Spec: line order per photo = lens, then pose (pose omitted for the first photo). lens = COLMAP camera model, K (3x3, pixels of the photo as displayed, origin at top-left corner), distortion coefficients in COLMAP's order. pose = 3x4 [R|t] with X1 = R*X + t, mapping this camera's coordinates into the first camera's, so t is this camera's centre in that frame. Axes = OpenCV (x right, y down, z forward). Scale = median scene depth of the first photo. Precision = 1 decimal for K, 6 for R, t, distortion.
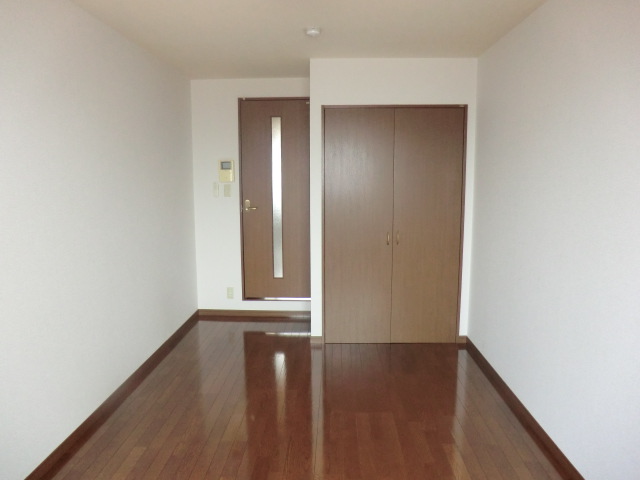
lens RADIAL K [[457.2, 0, 318.5], [0, 457.2, 237.8], [0, 0, 1]] dist [-0.064833, 0.057265]
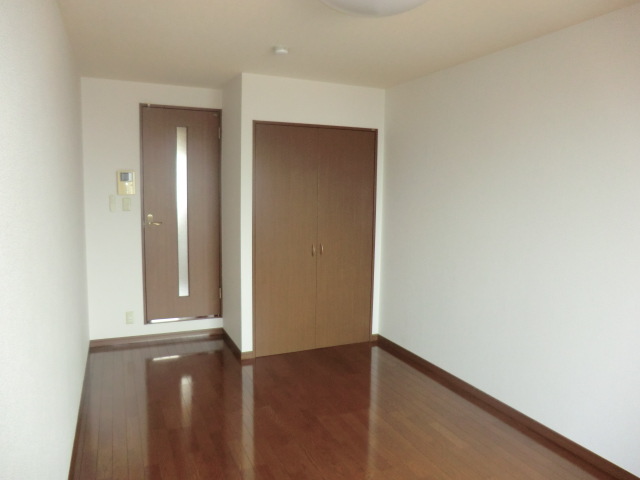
lens RADIAL K [[457.2, 0, 321.7], [0, 457.2, 241.7], [0, 0, 1]] dist [-0.064833, 0.057265]
pose [[0.902356, -0.031584, 0.429832, -0.243498], [0.039878, 0.999151, -0.010299, -0.005283], [-0.429142, 0.026434, 0.902850, 0.028674]]
